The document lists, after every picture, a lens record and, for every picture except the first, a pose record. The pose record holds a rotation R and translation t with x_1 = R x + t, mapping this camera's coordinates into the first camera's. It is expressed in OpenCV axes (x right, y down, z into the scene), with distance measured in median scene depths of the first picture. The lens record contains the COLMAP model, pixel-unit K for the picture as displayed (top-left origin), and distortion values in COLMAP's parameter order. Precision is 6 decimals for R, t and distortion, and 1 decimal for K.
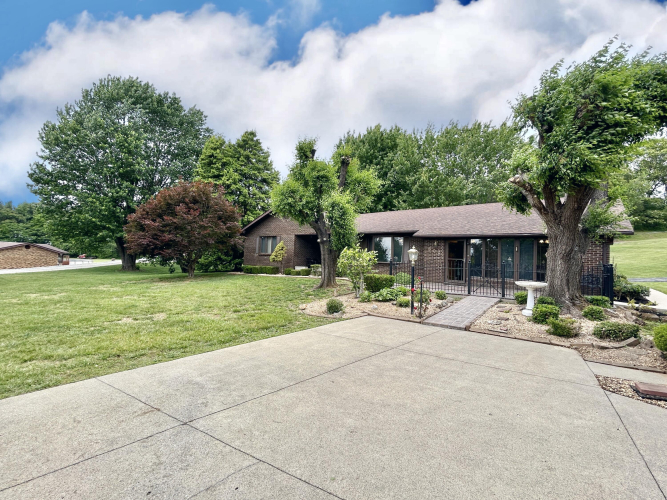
lens RADIAL K [[313.9, 0, 334.2], [0, 313.9, 251.9], [0, 0, 1]] dist [0.001854, 0.000047]
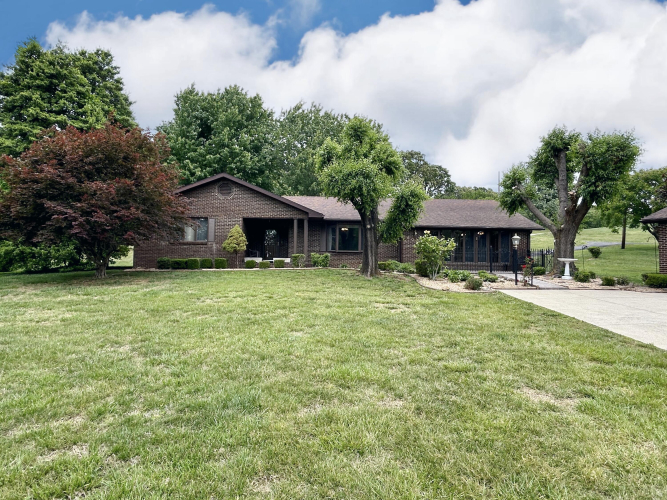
lens RADIAL K [[407.9, 0, 333.0], [0, 407.9, 248.1], [0, 0, 1]] dist [-0.006972, 0.002094]
pose [[0.744299, -0.000993, 0.667846, -0.835532], [-0.003724, 0.999977, 0.005638, 0.018499], [-0.667837, -0.006683, 0.744278, 0.129381]]
